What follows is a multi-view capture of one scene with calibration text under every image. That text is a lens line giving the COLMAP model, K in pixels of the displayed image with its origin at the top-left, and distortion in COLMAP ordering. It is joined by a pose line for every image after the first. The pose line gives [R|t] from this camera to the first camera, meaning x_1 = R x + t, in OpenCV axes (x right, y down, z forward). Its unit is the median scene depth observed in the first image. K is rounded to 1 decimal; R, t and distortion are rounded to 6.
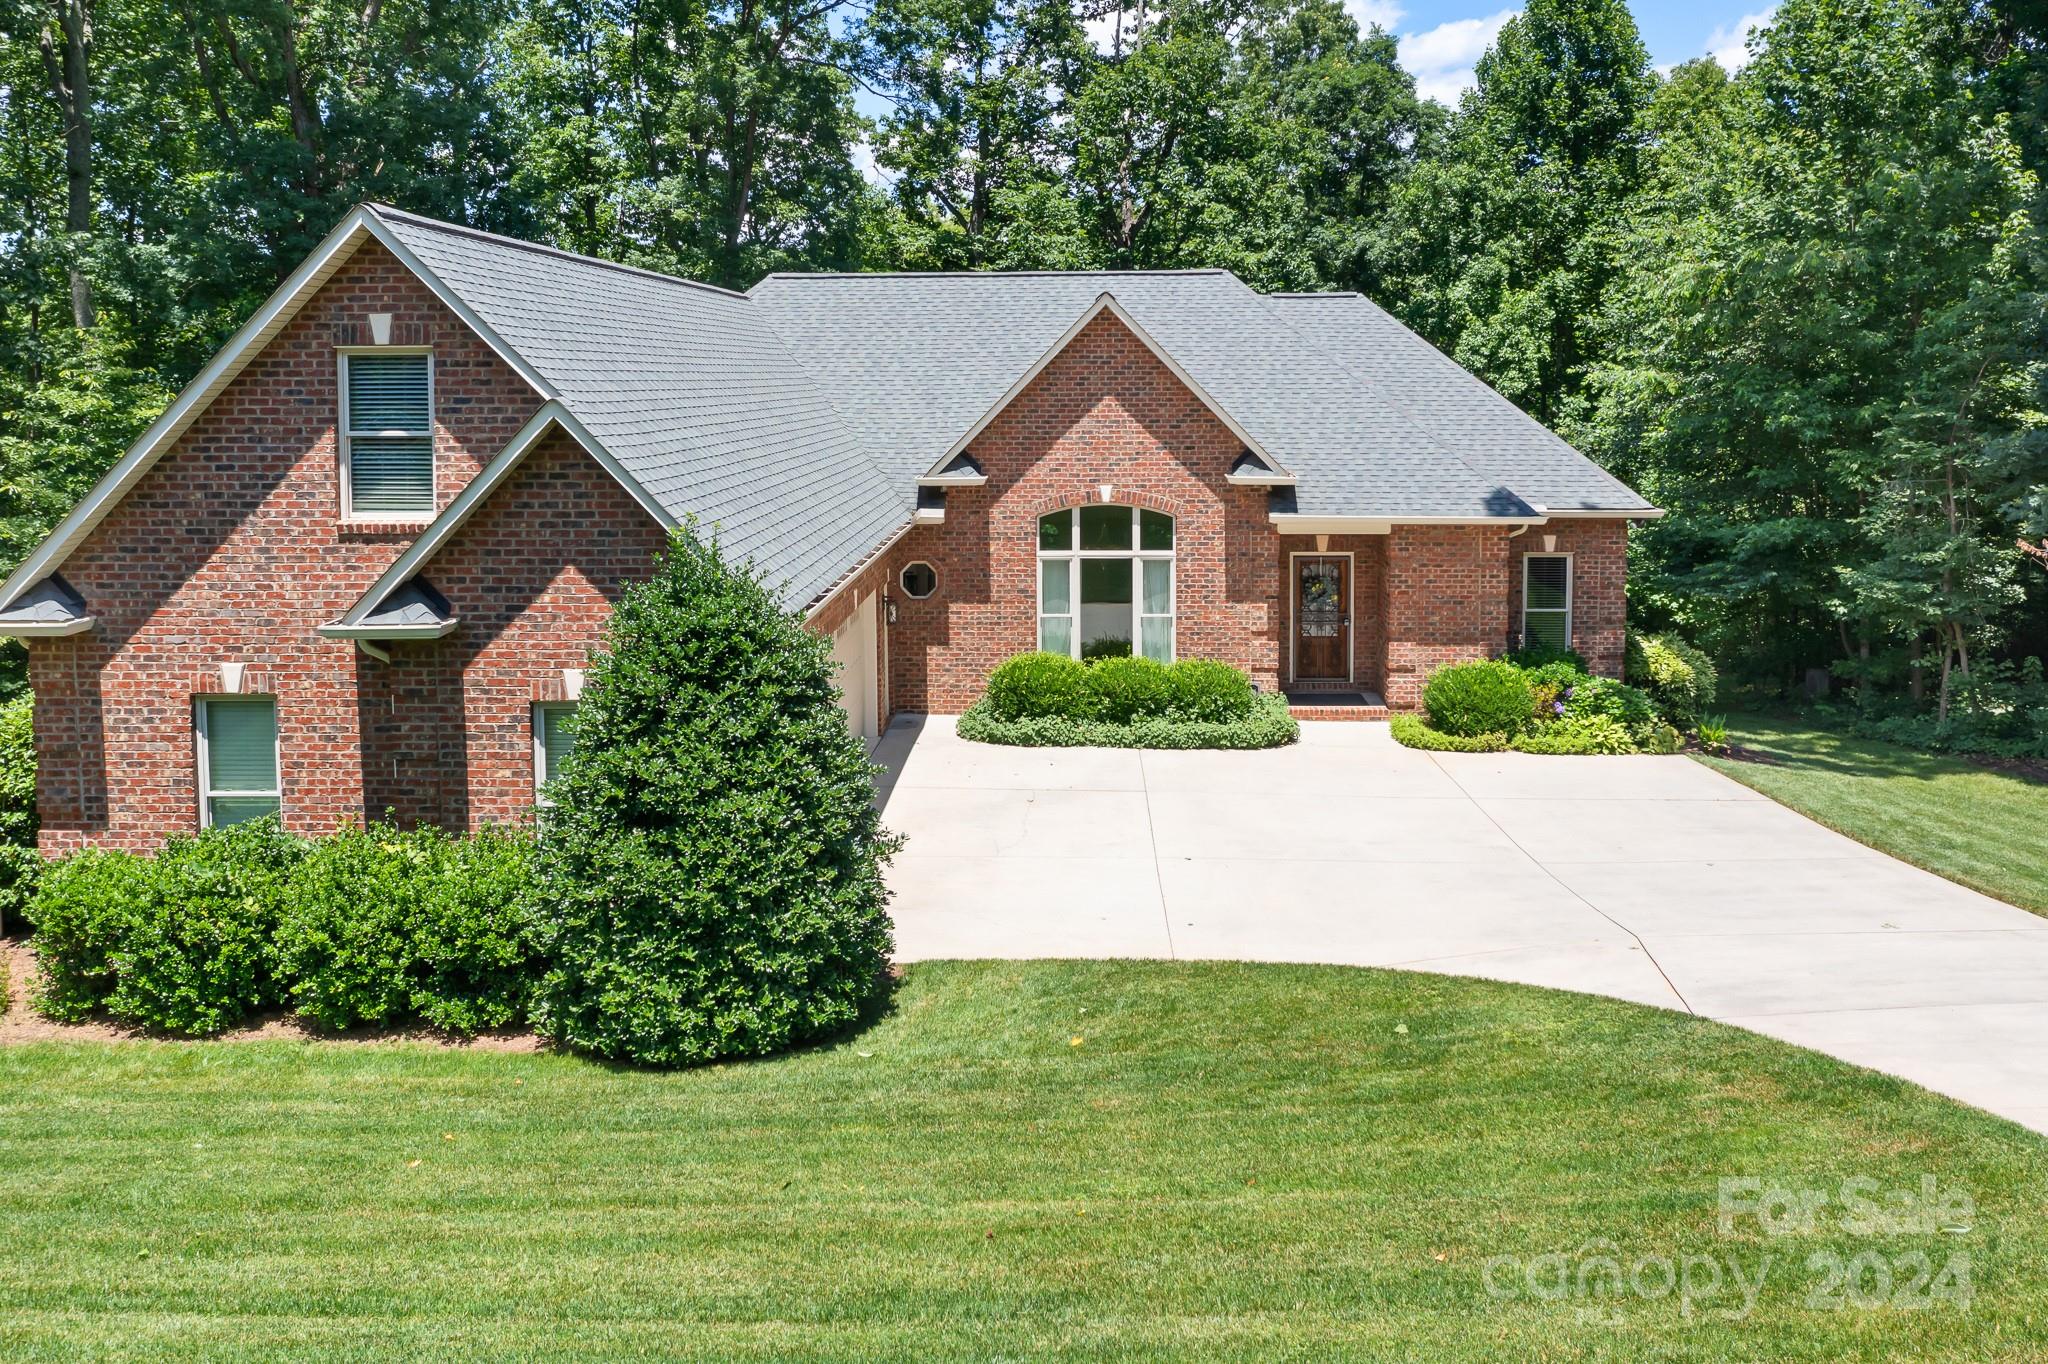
lens RADIAL K [[1653.2, 0, 1024.5], [0, 1653.2, 488.6], [0, 0, 1]] dist [-0.005676, 0.003099]
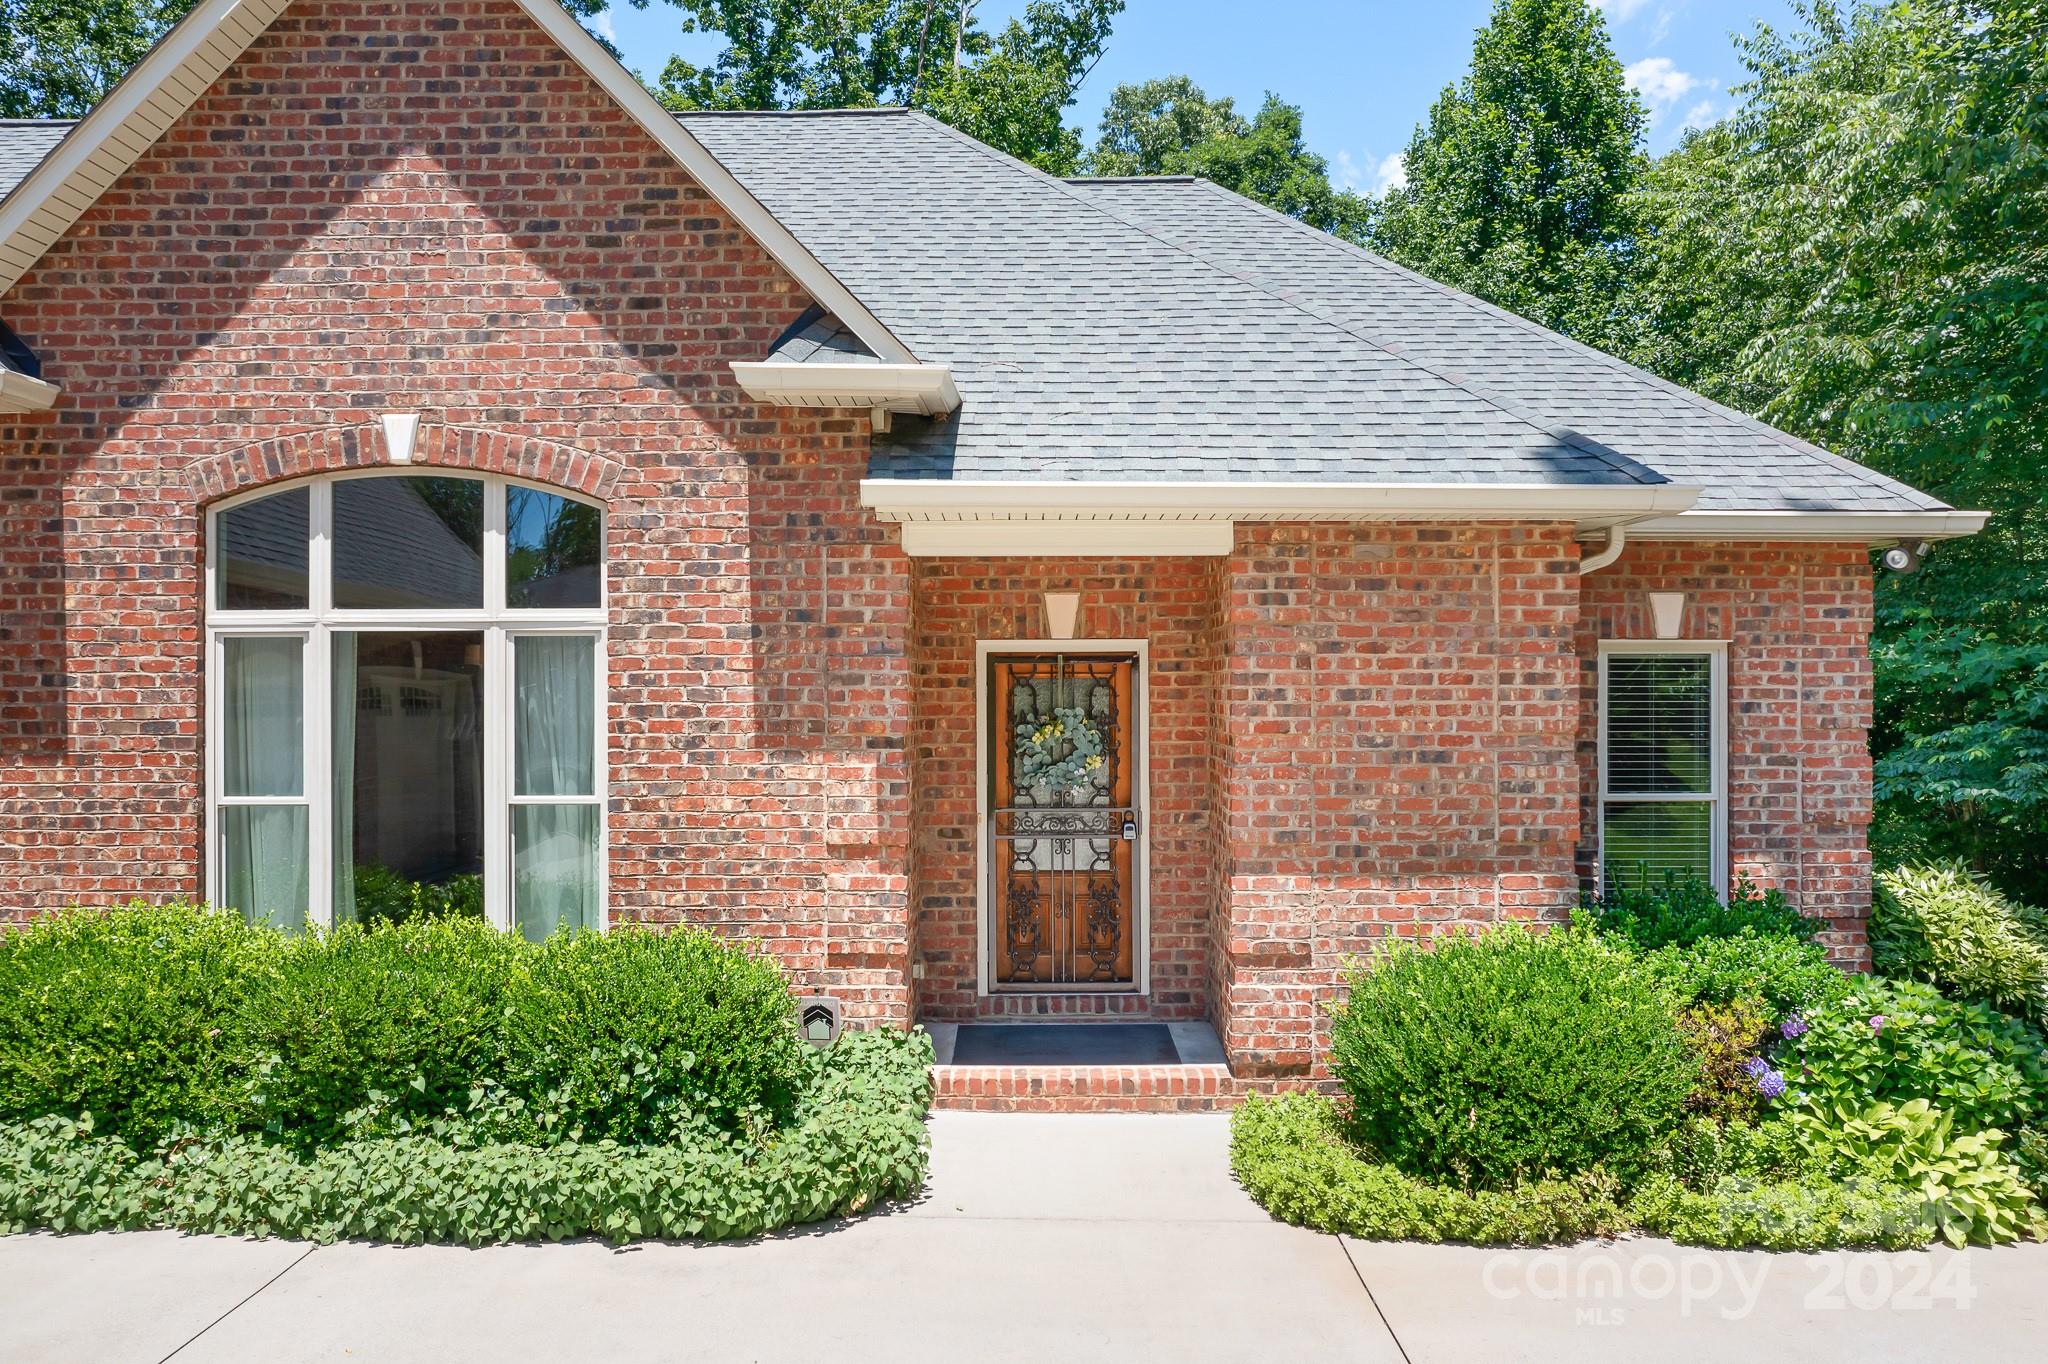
lens RADIAL K [[1622.9, 0, 1024.0], [0, 1622.9, 682.0], [0, 0, 1]] dist [-0.018012, 0.001445]
pose [[0.999220, 0.003191, 0.039371, 0.175705], [-0.000555, 0.997767, -0.066785, 0.080580], [-0.039496, 0.066711, 0.996990, 0.712582]]
